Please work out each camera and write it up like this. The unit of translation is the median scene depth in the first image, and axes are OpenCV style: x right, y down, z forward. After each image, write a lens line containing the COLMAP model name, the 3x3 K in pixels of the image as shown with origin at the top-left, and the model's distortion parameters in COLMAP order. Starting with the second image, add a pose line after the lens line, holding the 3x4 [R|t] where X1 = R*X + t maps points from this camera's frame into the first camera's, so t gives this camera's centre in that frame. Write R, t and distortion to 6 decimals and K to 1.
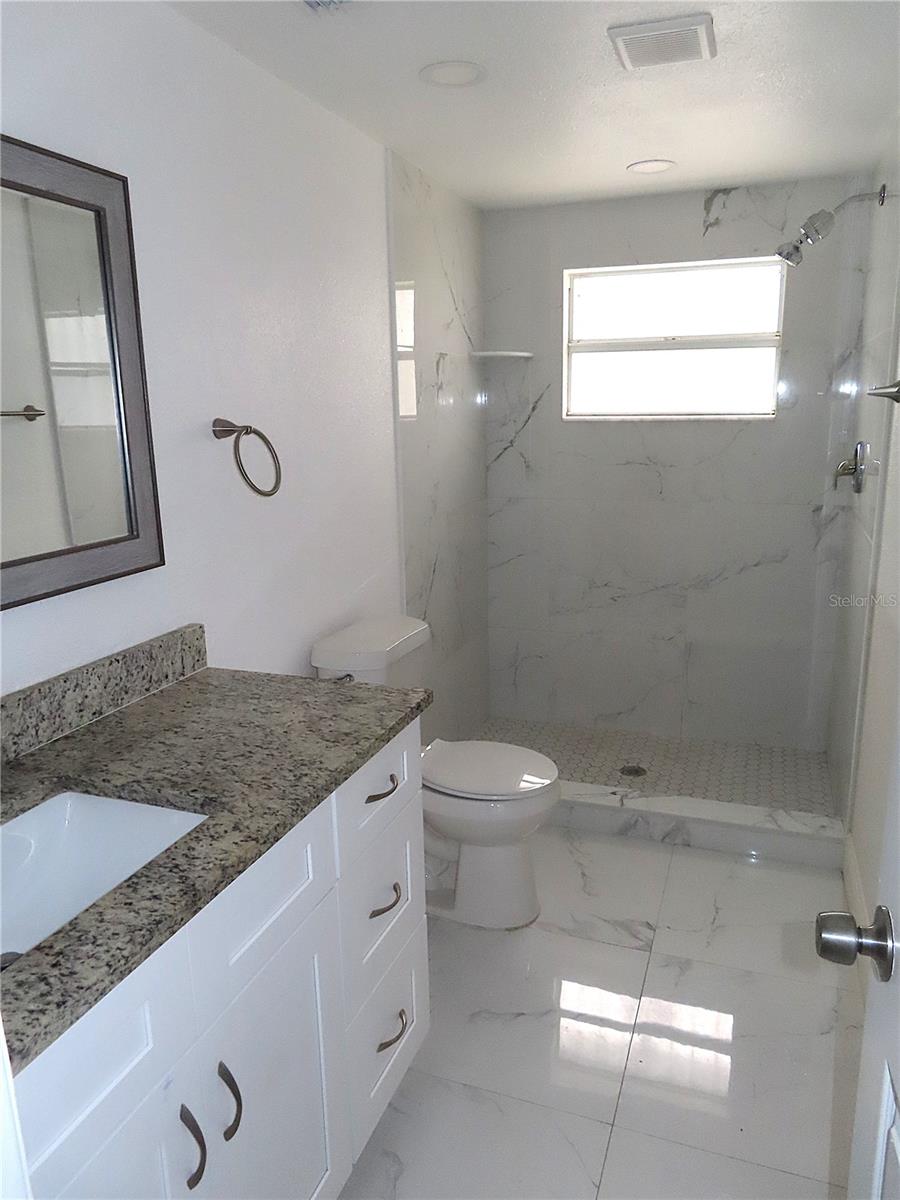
lens RADIAL K [[854.7, 0, 450.0], [0, 854.7, 600.0], [0, 0, 1]] dist [-0.011047, 0.007766]
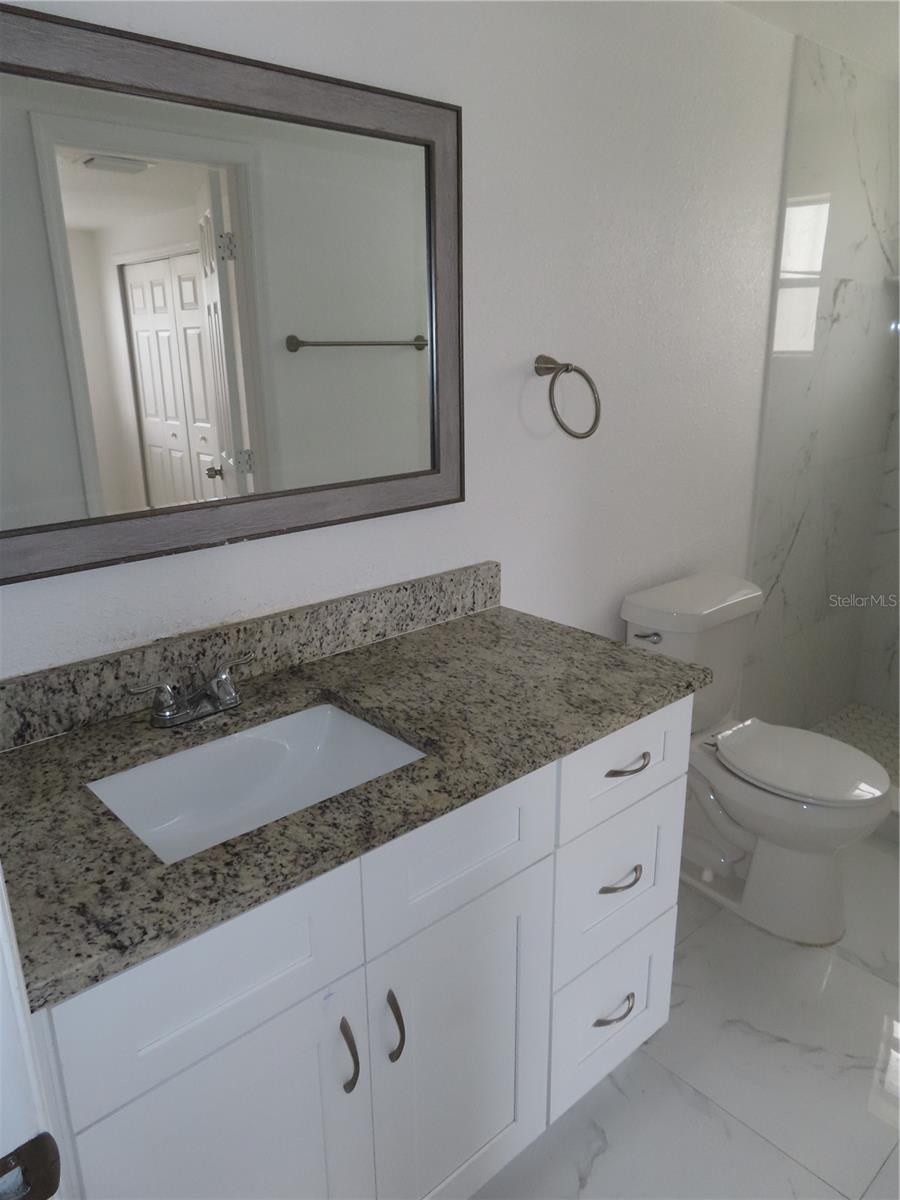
lens RADIAL K [[854.7, 0, 450.0], [0, 854.7, 600.0], [0, 0, 1]] dist [-0.011047, 0.007766]
pose [[0.885400, 0.146935, -0.440996, 0.138460], [-0.111172, 0.988129, 0.106032, -0.036377], [0.451340, -0.044854, 0.891224, 0.092740]]
